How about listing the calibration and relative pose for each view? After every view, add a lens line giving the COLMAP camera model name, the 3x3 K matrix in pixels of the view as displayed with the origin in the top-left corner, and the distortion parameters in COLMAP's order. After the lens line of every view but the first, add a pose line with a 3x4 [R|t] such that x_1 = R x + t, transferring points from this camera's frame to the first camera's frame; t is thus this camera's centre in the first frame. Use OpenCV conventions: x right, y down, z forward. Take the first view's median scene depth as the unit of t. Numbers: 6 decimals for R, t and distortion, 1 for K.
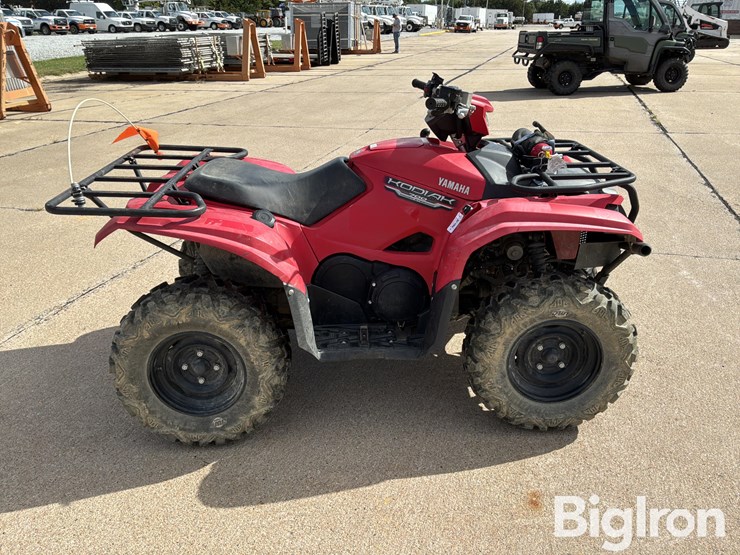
lens RADIAL K [[628.5, 0, 371.2], [0, 628.5, 276.8], [0, 0, 1]] dist [0.075088, -0.140486]
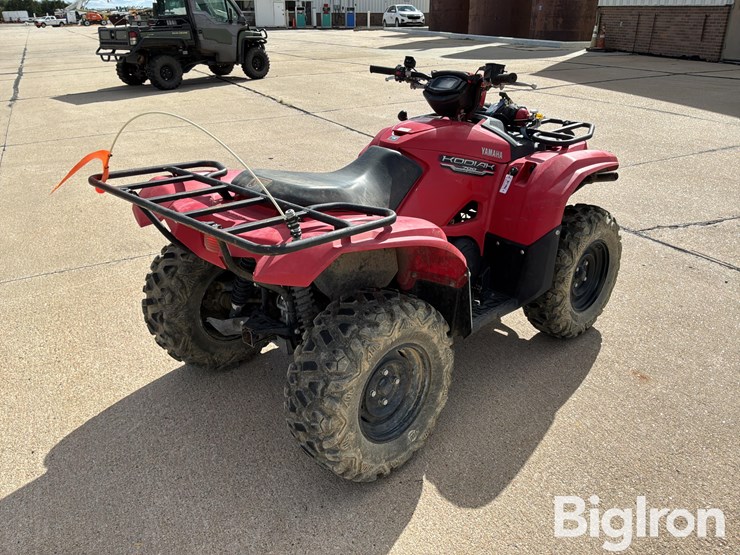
lens RADIAL K [[628.5, 0, 366.0], [0, 628.5, 276.8], [0, 0, 1]] dist [0.075088, -0.140486]
pose [[0.737684, -0.270609, 0.618541, -0.167882], [0.267304, 0.958359, 0.100486, -0.022580], [-0.619977, 0.091211, 0.779301, 0.060541]]
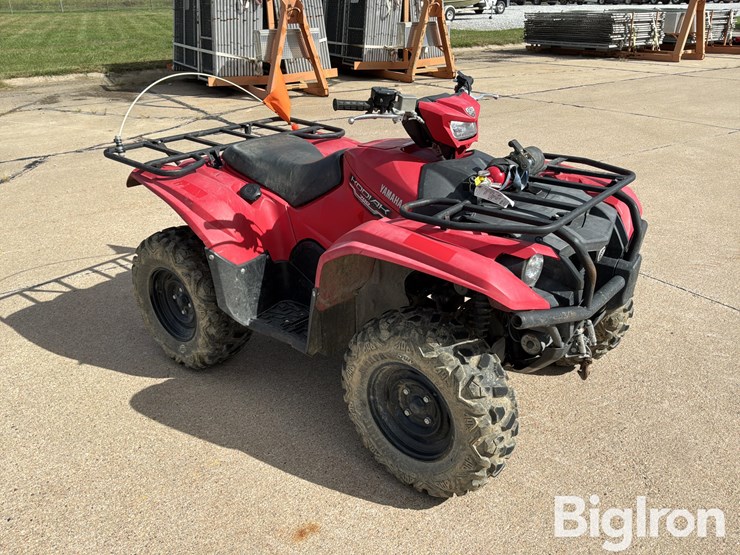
lens RADIAL K [[628.5, 0, 369.7], [0, 628.5, 275.8], [0, 0, 1]] dist [0.075088, -0.140486]
pose [[0.751571, 0.270009, -0.601861, 0.149200], [-0.246707, 0.961233, 0.123157, -0.029305], [0.611782, 0.055922, 0.789047, 0.053624]]
